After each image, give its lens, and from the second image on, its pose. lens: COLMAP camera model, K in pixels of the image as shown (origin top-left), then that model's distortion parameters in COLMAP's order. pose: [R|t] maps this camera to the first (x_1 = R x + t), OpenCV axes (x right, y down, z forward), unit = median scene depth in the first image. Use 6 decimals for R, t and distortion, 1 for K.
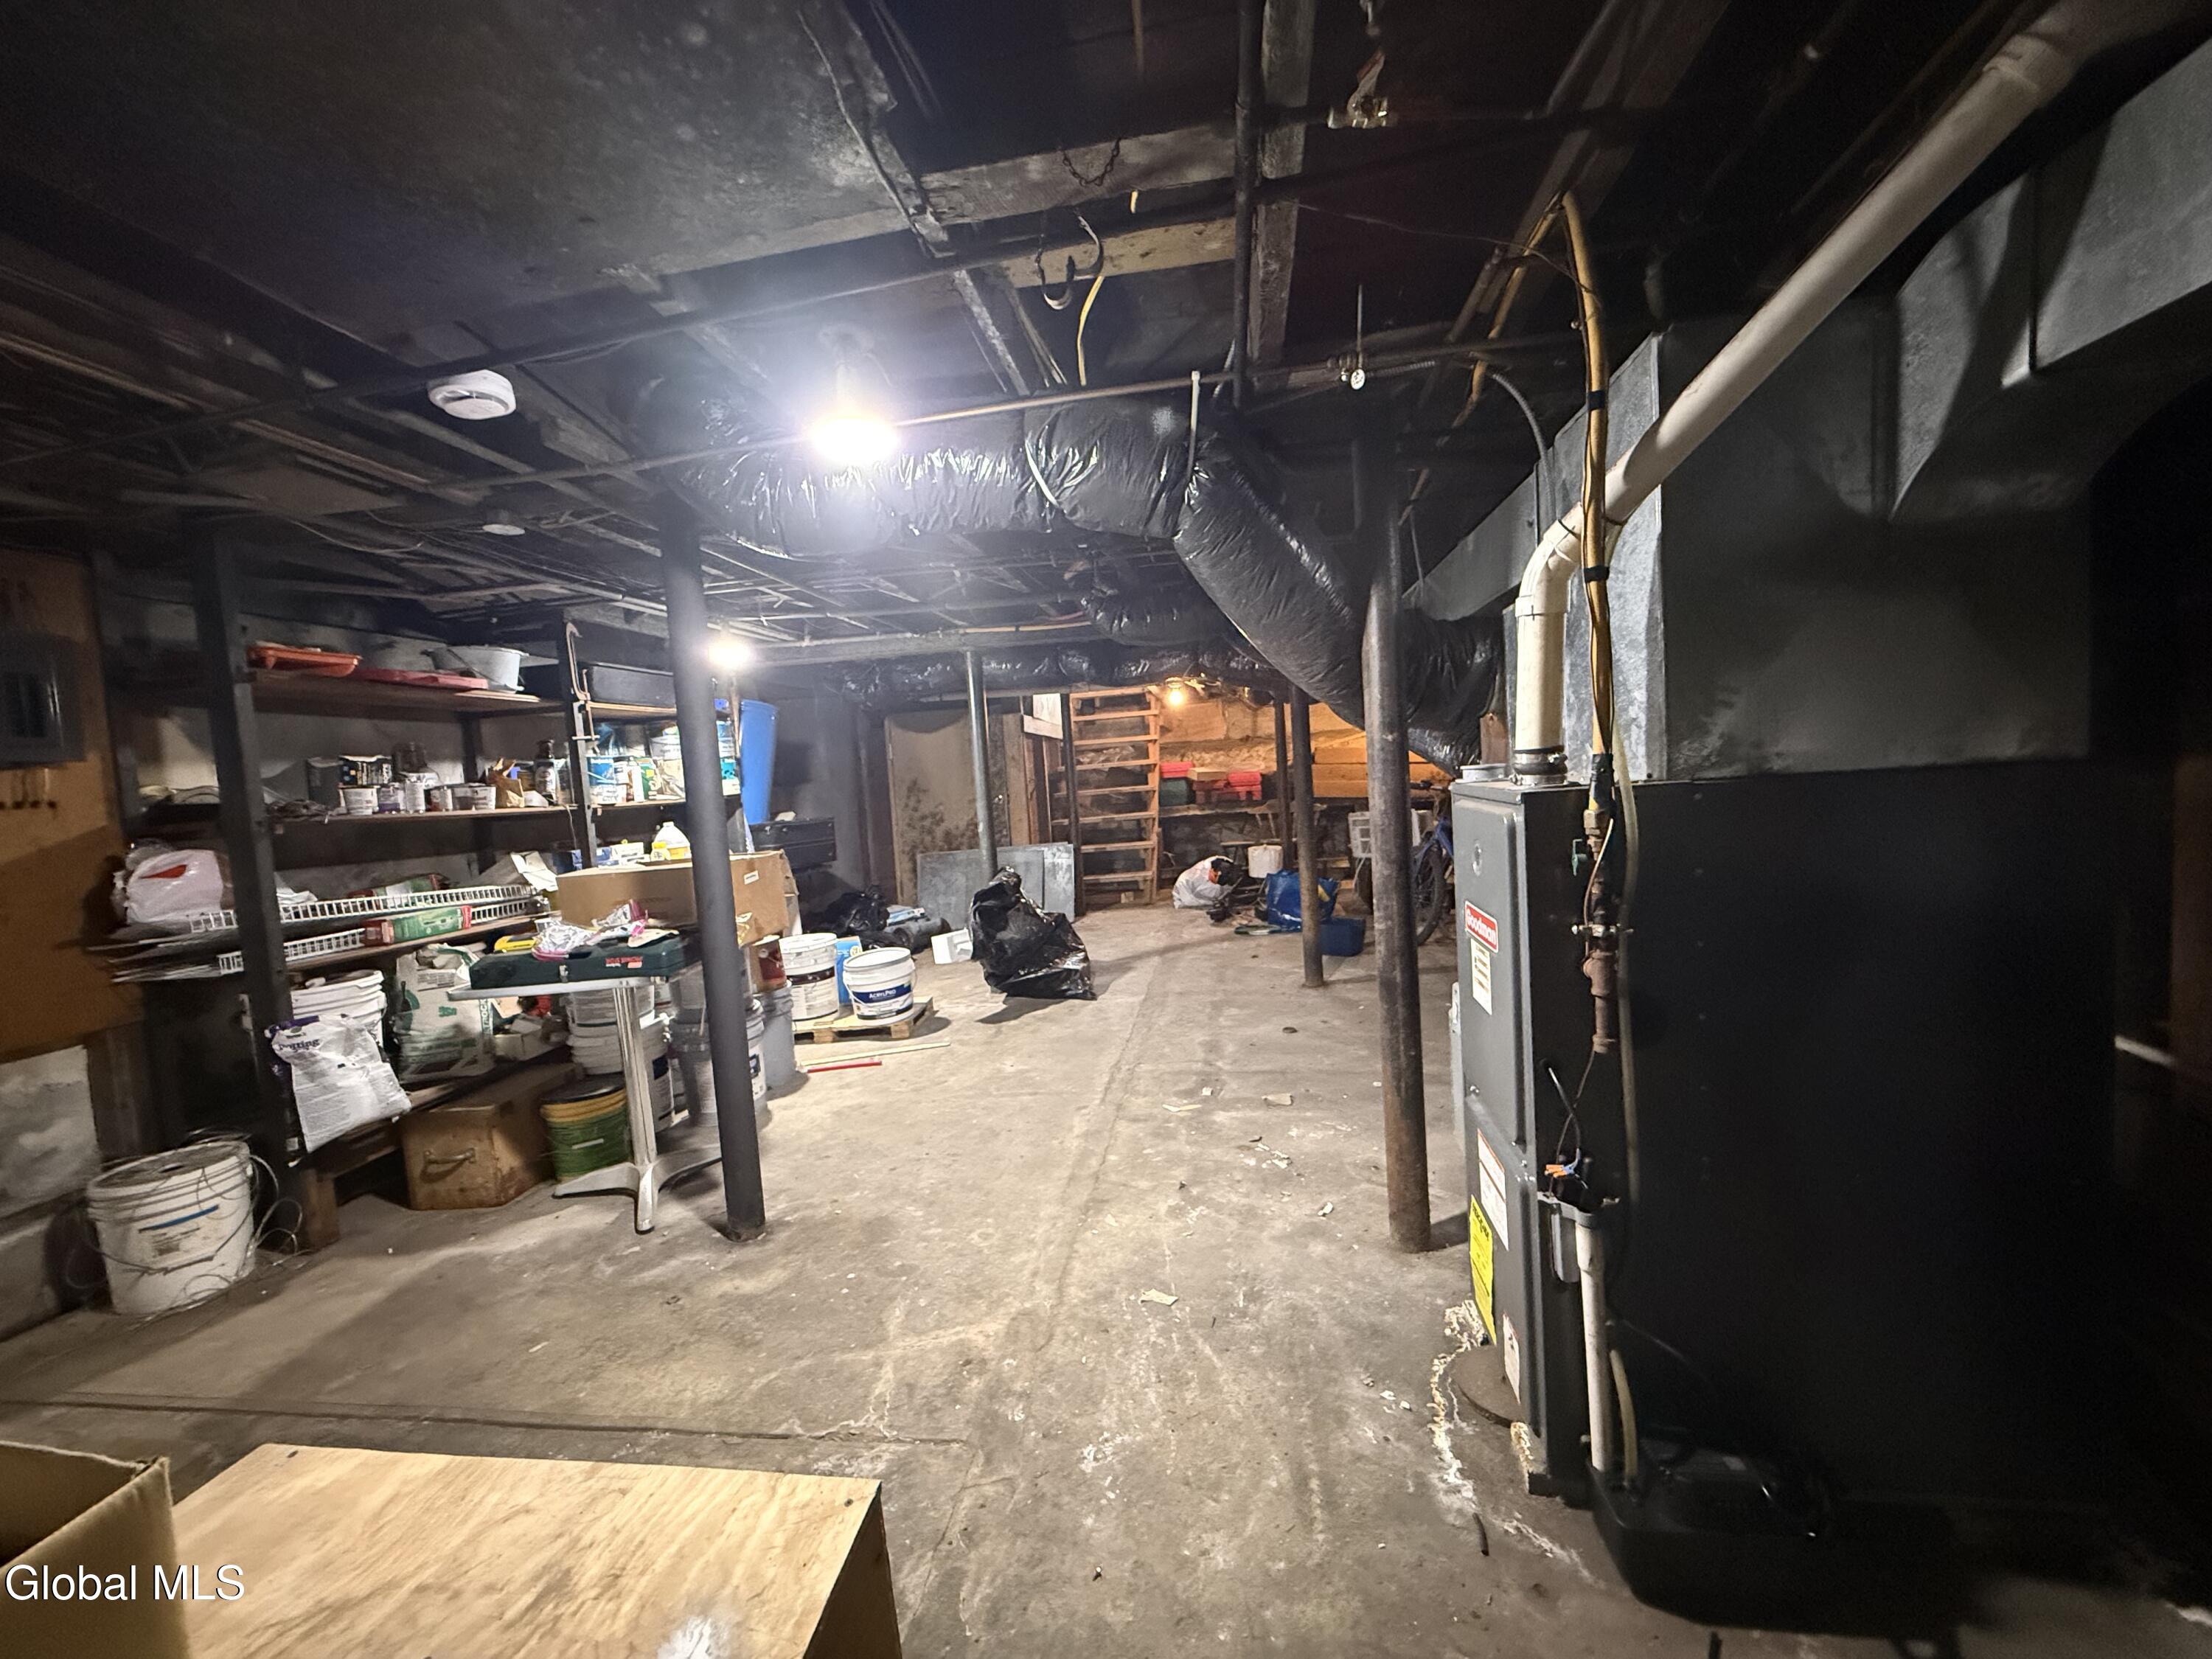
lens RADIAL K [[880.6, 0, 1105.1], [0, 880.6, 833.6], [0, 0, 1]] dist [-0.011565, 0.000478]
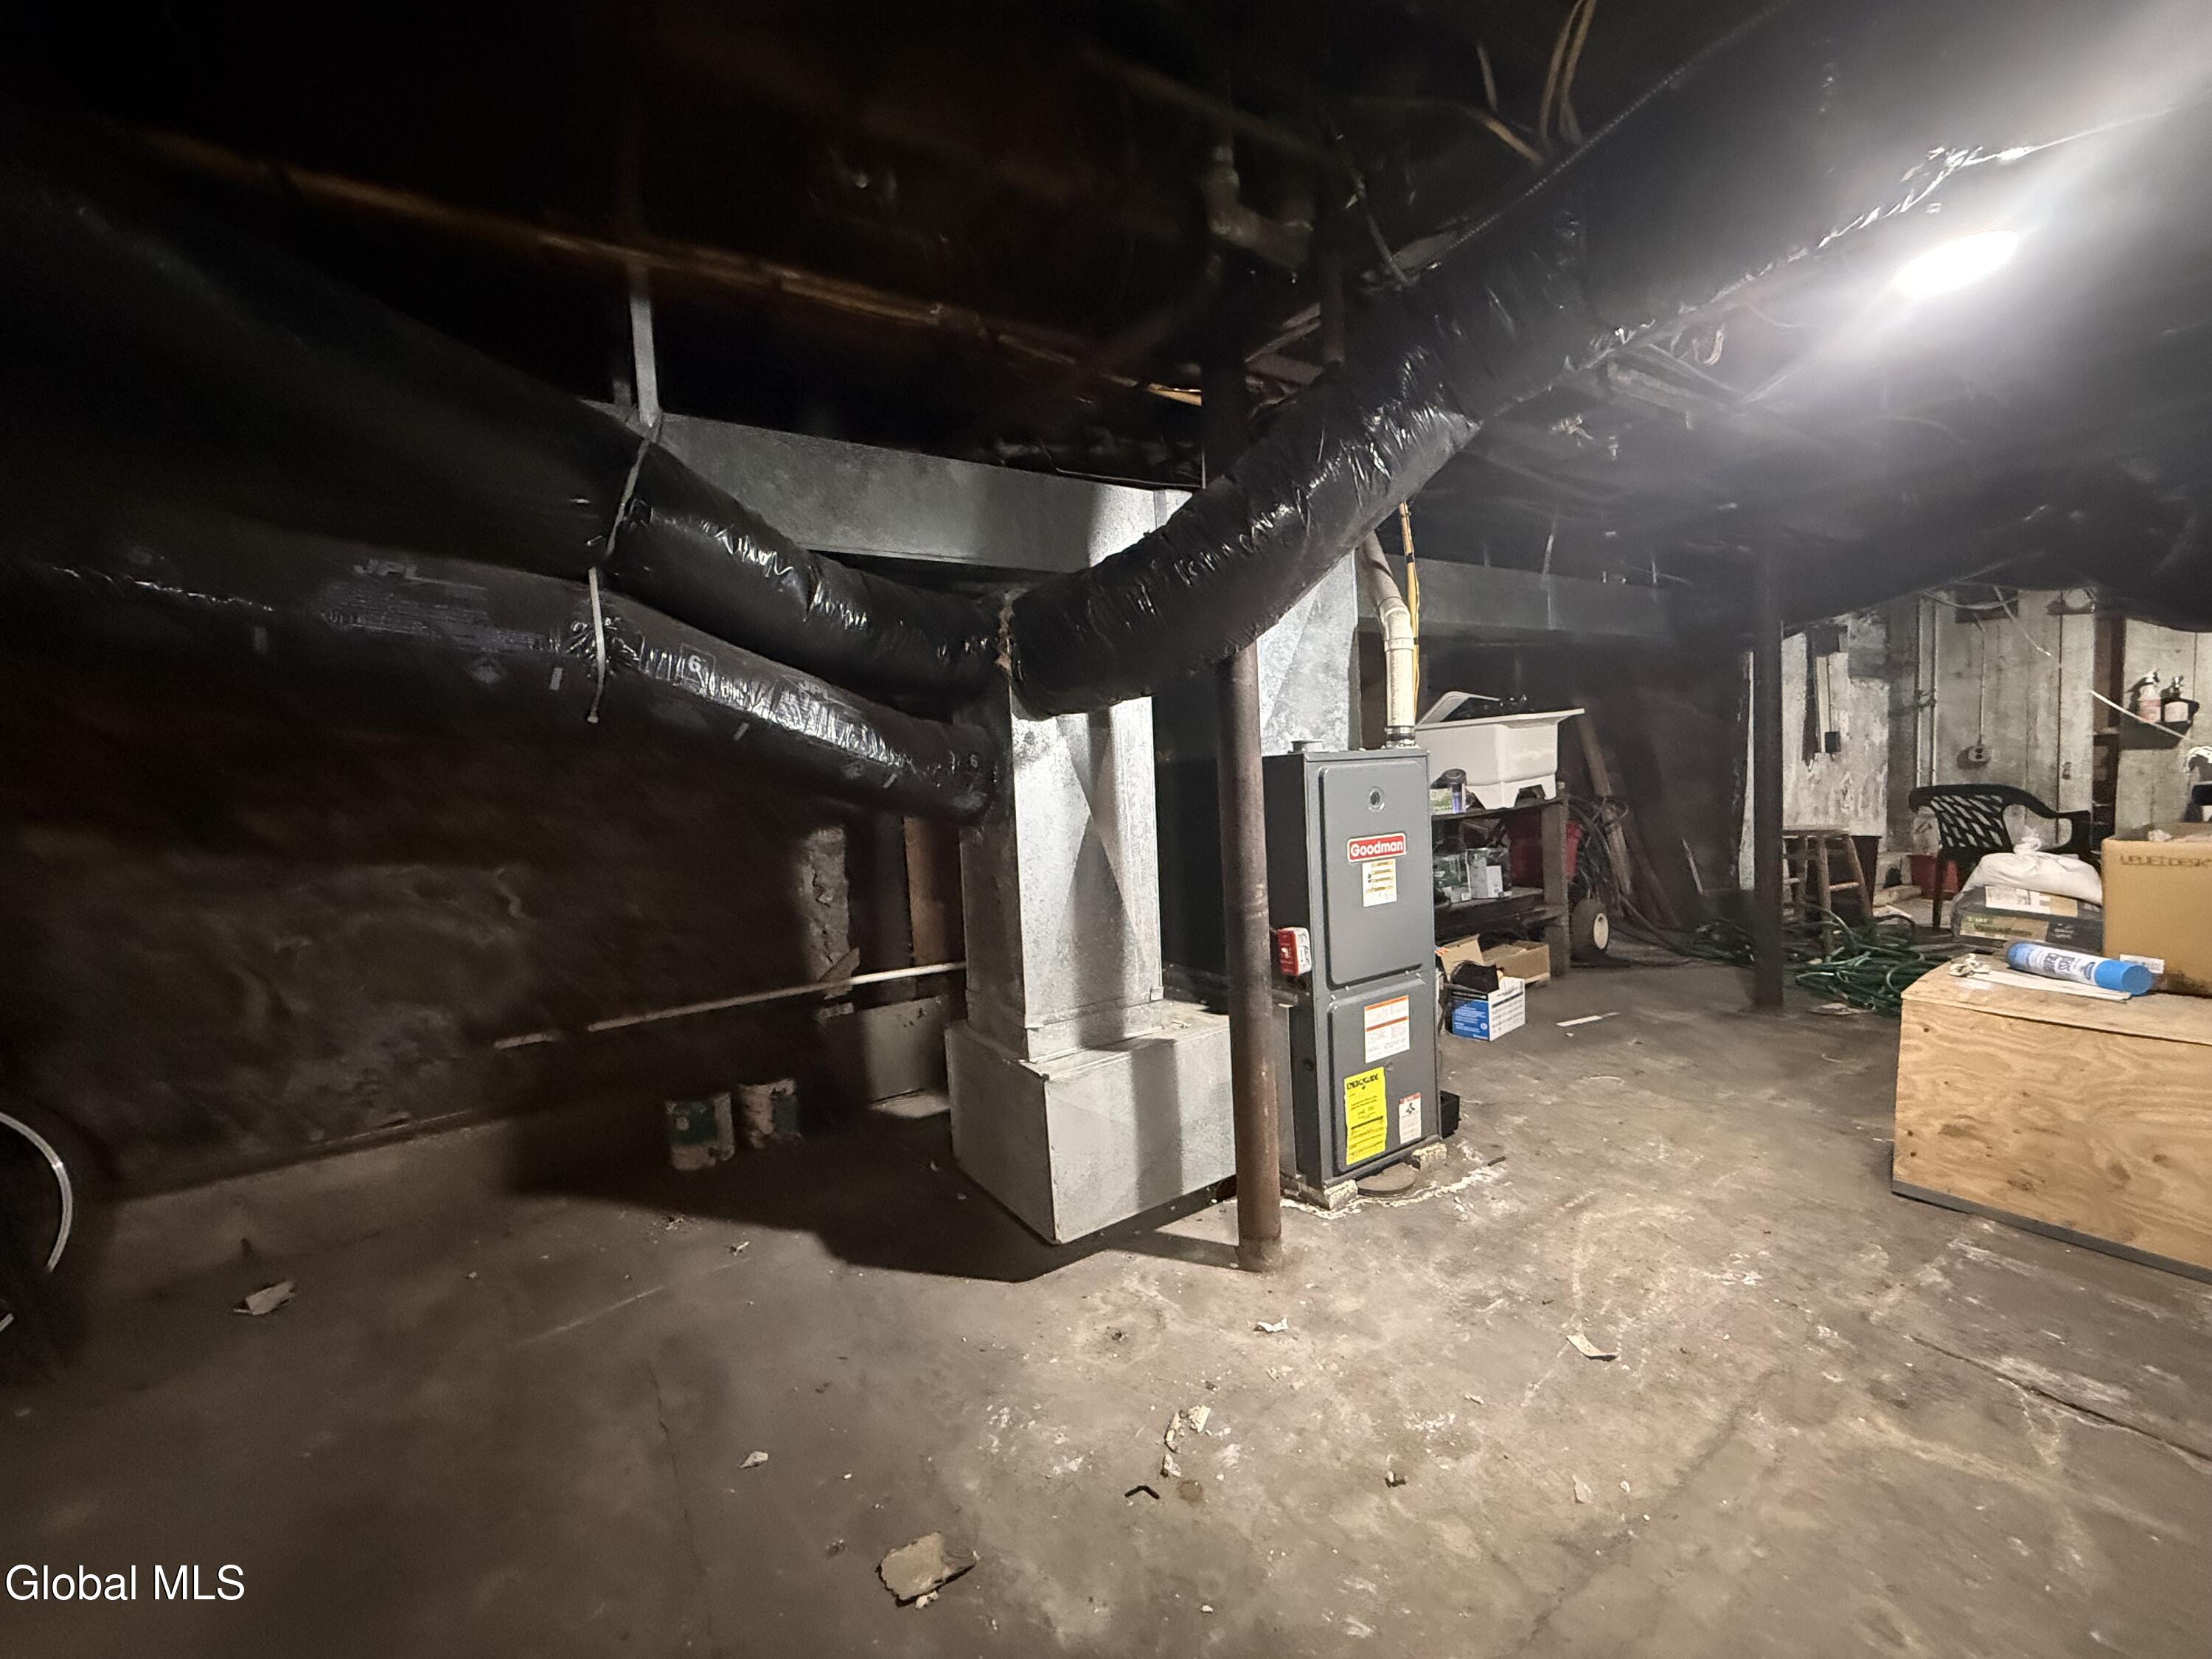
lens RADIAL K [[880.6, 0, 1059.5], [0, 880.6, 825.1], [0, 0, 1]] dist [-0.011565, 0.000478]
pose [[-0.640266, 0.046468, 0.766746, -0.267640], [0.152753, 0.985936, 0.067804, -0.087071], [-0.752812, 0.160535, -0.638360, 1.801776]]
